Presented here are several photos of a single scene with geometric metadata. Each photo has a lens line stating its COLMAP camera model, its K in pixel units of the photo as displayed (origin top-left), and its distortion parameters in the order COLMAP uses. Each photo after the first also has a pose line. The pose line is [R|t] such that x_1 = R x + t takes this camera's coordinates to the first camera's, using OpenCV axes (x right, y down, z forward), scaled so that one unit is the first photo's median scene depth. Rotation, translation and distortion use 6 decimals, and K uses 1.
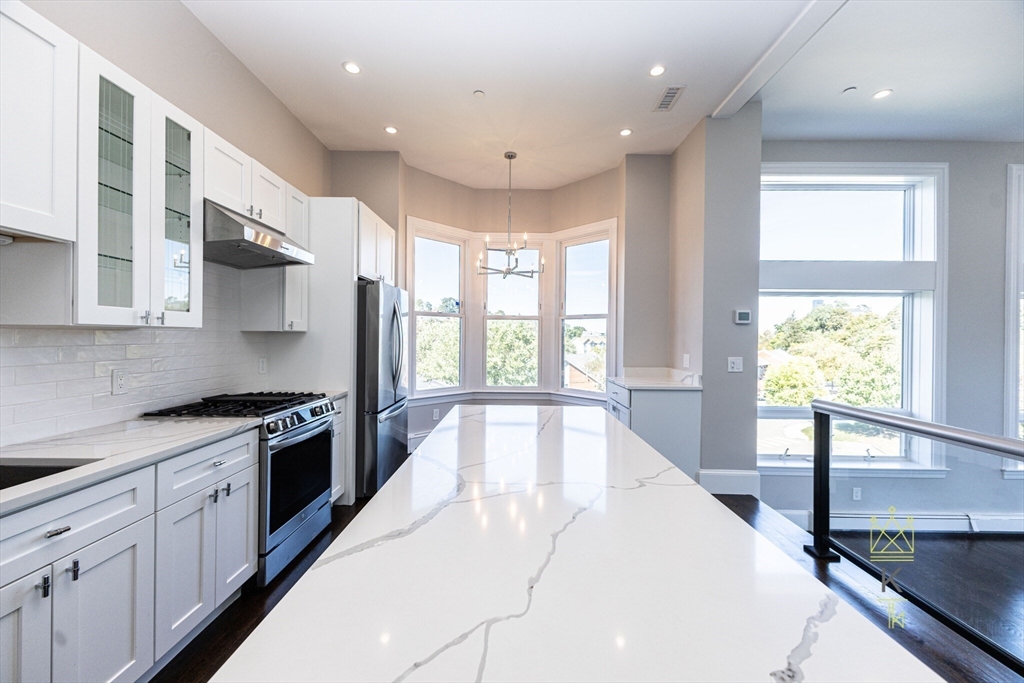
lens RADIAL K [[406.3, 0, 508.9], [0, 406.3, 343.4], [0, 0, 1]] dist [0.002338, 0.000096]
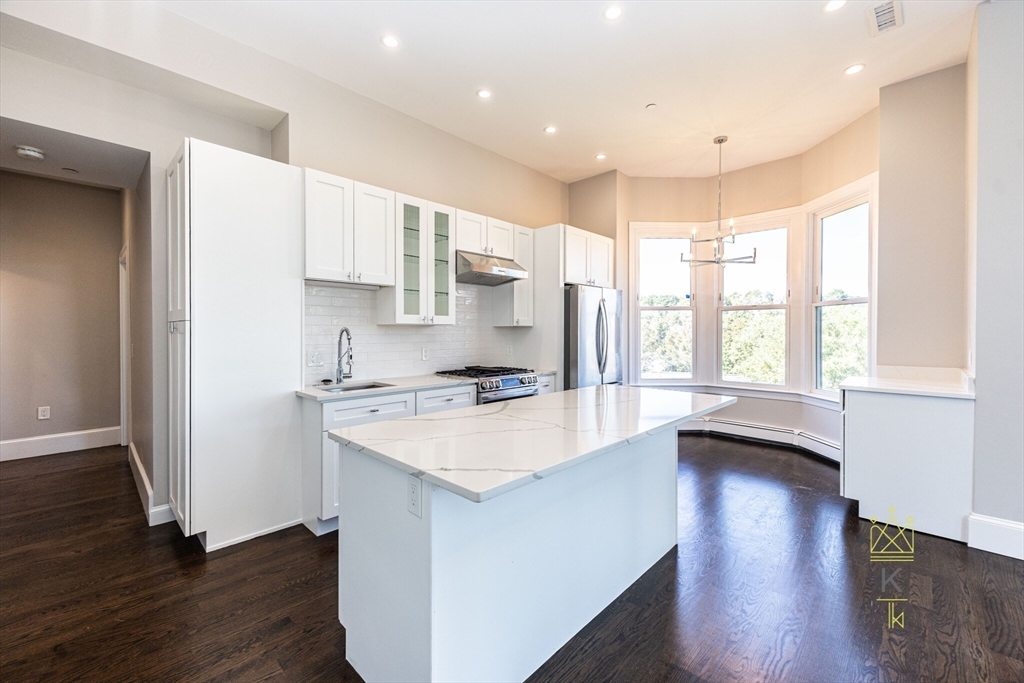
lens RADIAL K [[406.3, 0, 508.9], [0, 406.3, 343.4], [0, 0, 1]] dist [0.002338, 0.000096]
pose [[0.718556, 0.009205, -0.695408, 0.430394], [-0.003734, 0.999949, 0.009378, 0.017532], [0.695459, -0.004141, 0.718554, -0.061717]]
